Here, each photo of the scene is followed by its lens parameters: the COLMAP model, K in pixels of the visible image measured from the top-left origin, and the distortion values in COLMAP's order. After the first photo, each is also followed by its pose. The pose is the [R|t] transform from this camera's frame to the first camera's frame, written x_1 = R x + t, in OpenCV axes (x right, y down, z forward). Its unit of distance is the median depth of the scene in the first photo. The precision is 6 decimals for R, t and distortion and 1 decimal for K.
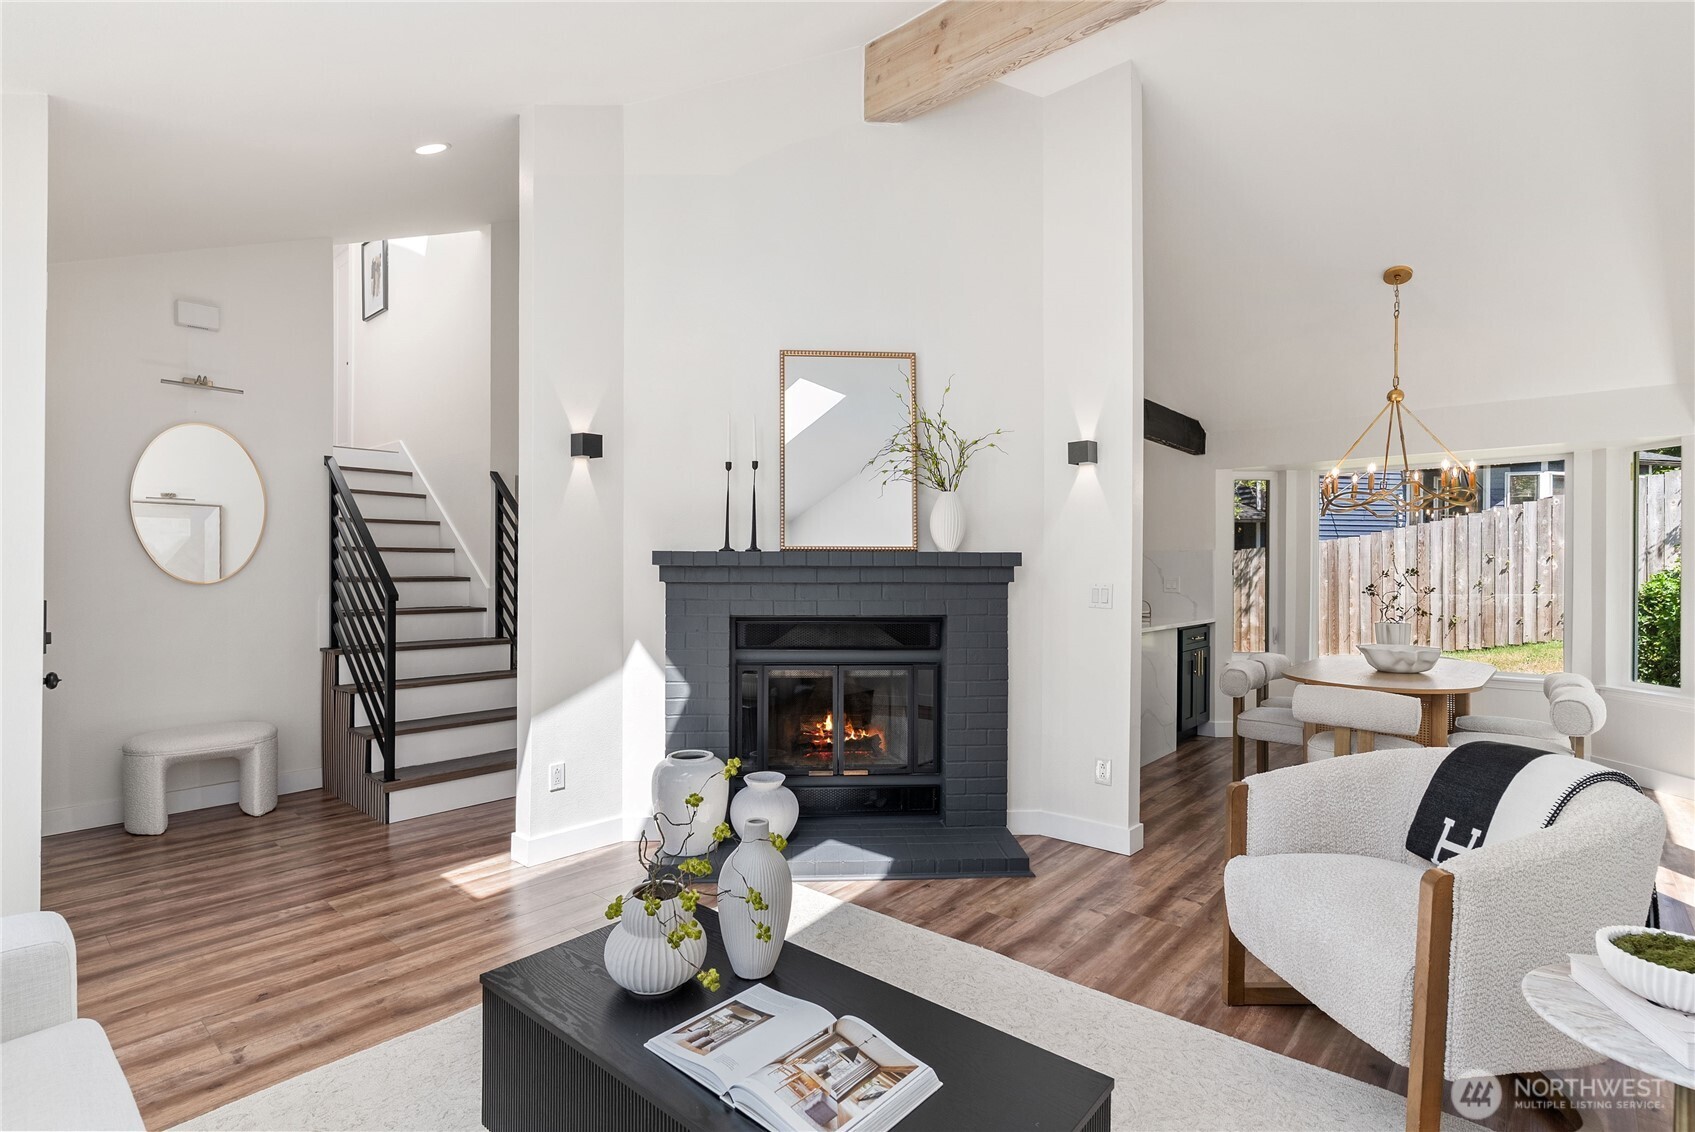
lens RADIAL K [[806.2, 0, 850.3], [0, 806.2, 568.9], [0, 0, 1]] dist [0.000987, -0.000081]
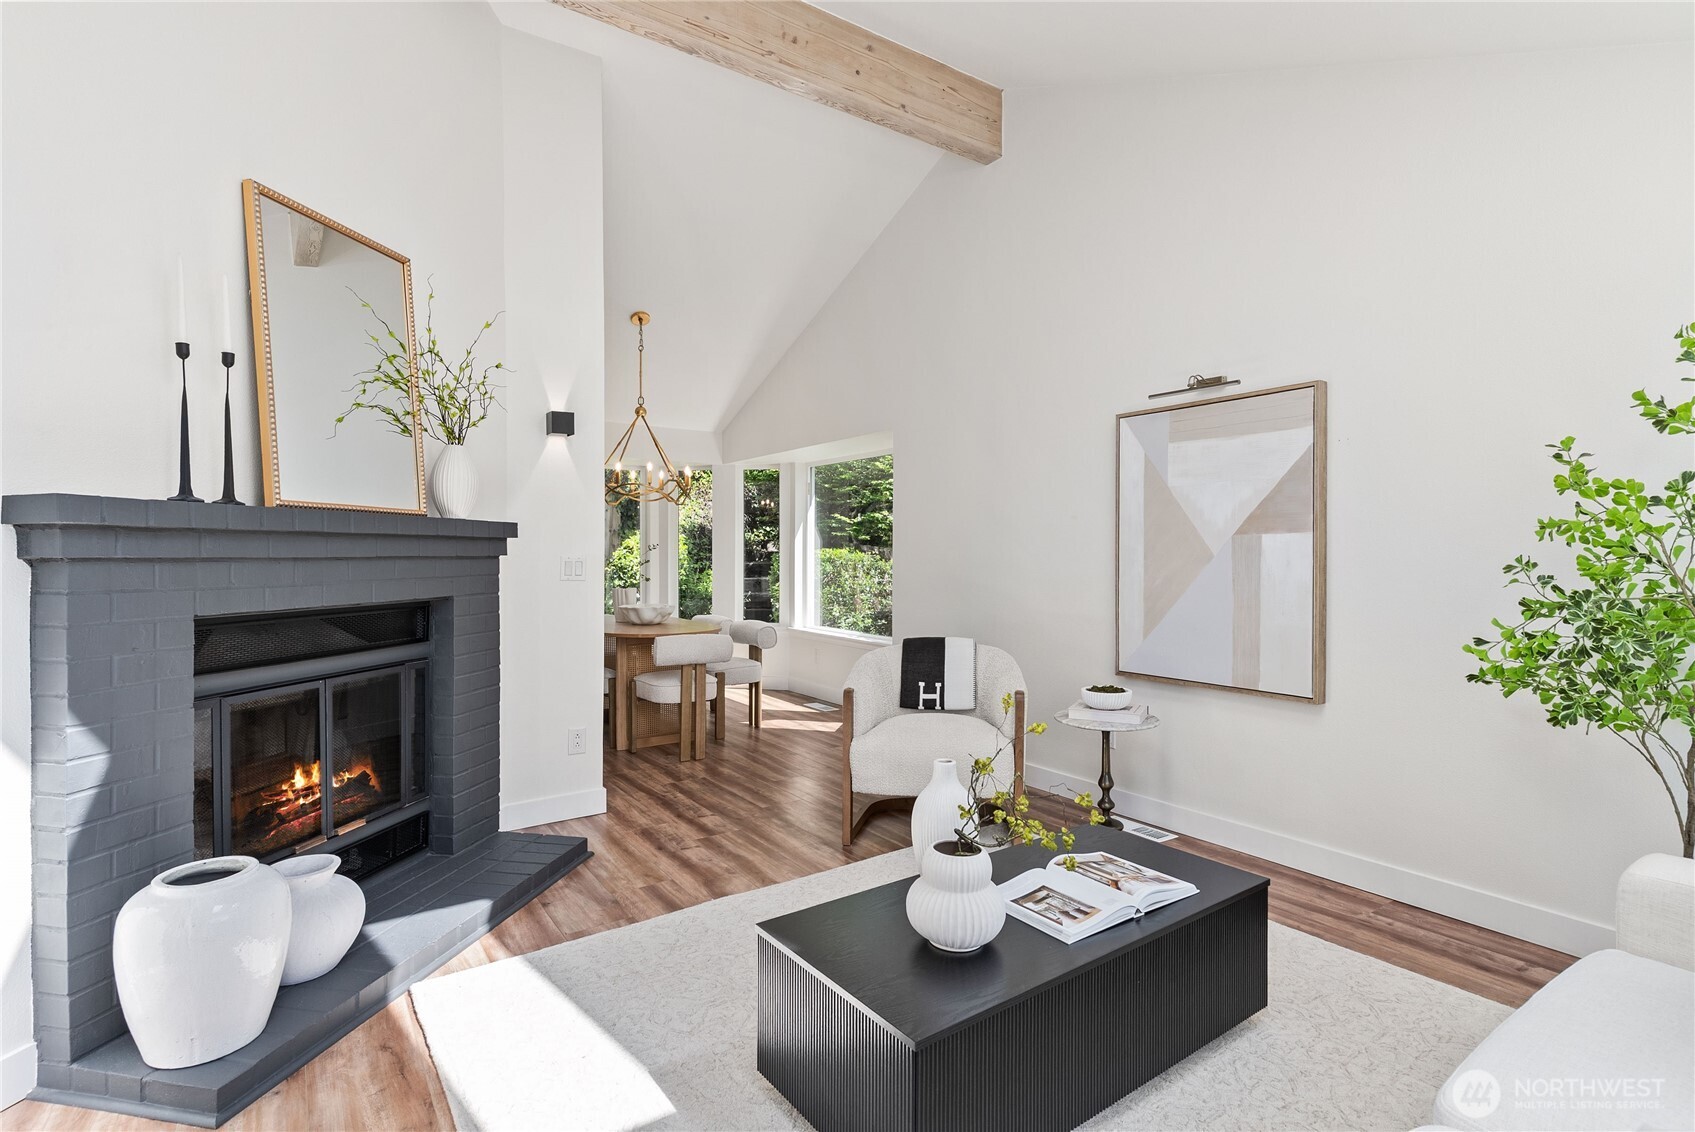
lens RADIAL K [[808.4, 0, 850.4], [0, 808.4, 559.7], [0, 0, 1]] dist [0.001824, 0.000461]
pose [[0.245088, -0.009958, 0.969450, -0.562909], [0.002584, 0.999950, 0.009618, 0.013230], [-0.969497, 0.000148, 0.245102, 0.398520]]
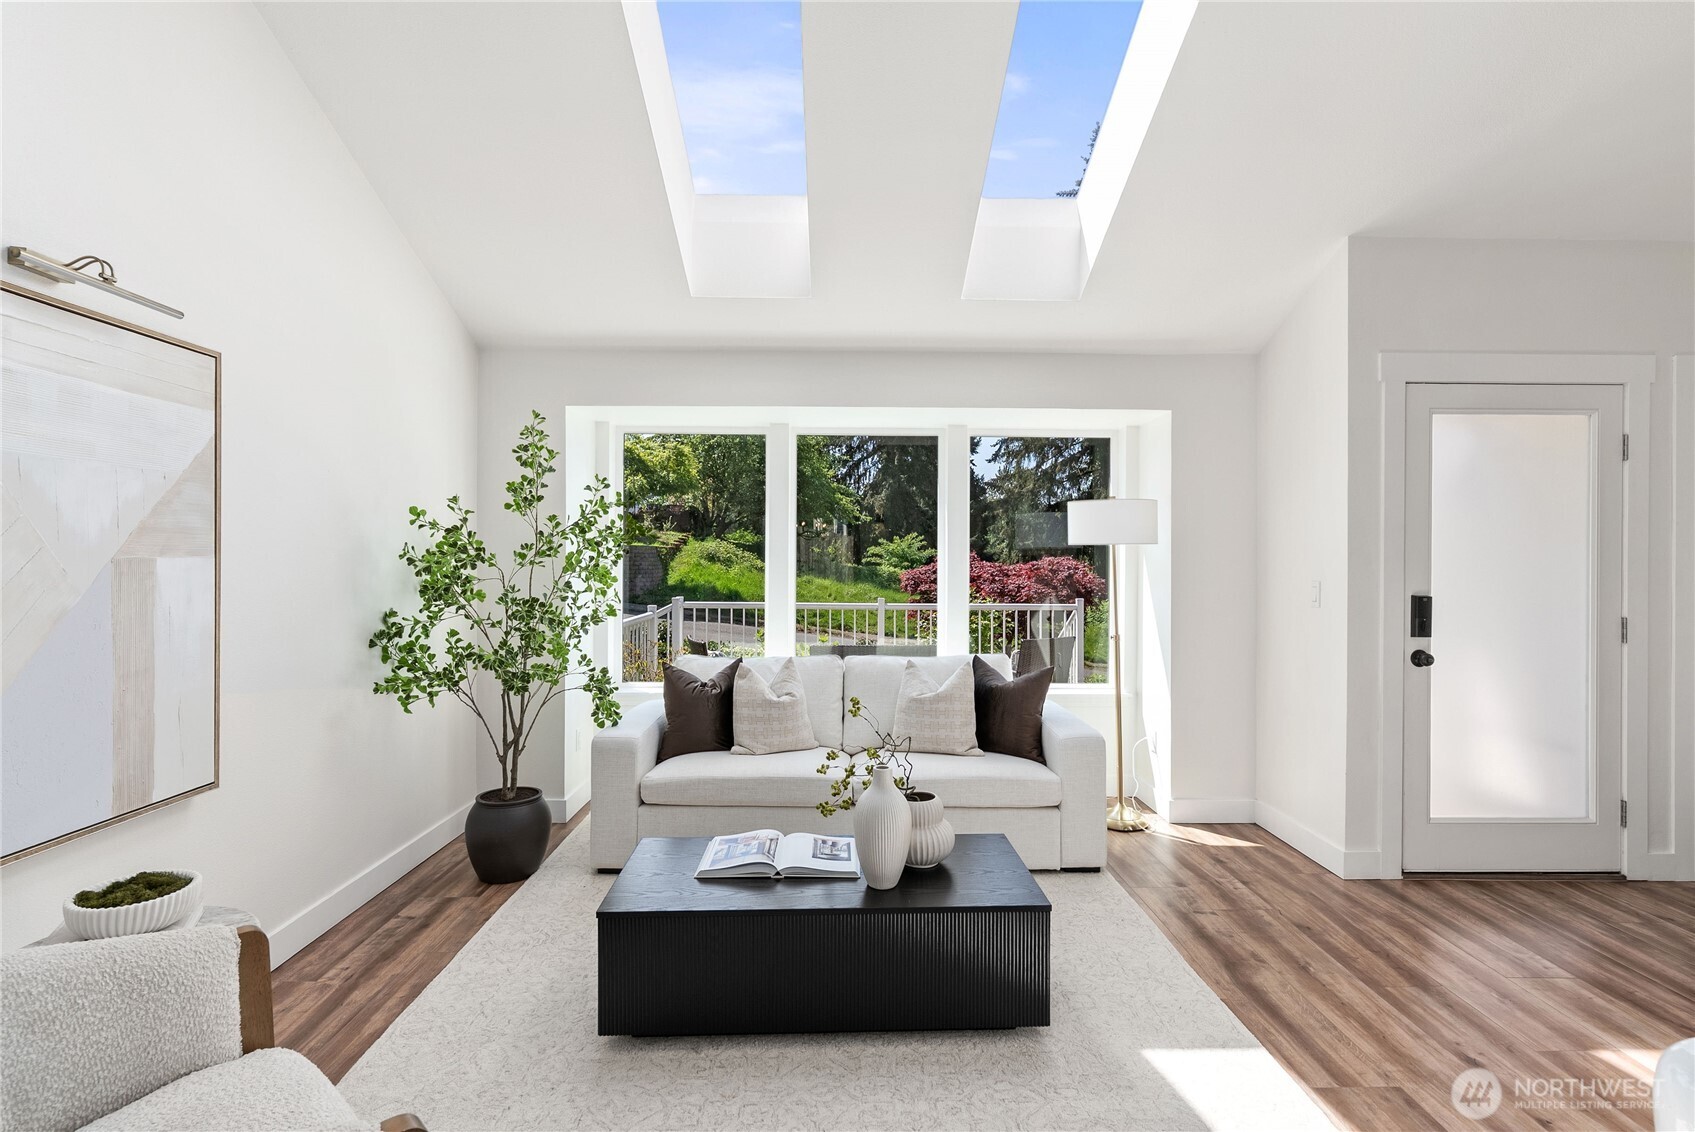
lens RADIAL K [[808.4, 0, 850.4], [0, 808.4, 559.7], [0, 0, 1]] dist [0.001824, 0.000461]
pose [[-0.741569, -0.006915, -0.670841, 0.363052], [-0.010748, 0.999941, 0.001573, -0.007996], [0.670790, 0.008377, -0.741600, 0.889414]]
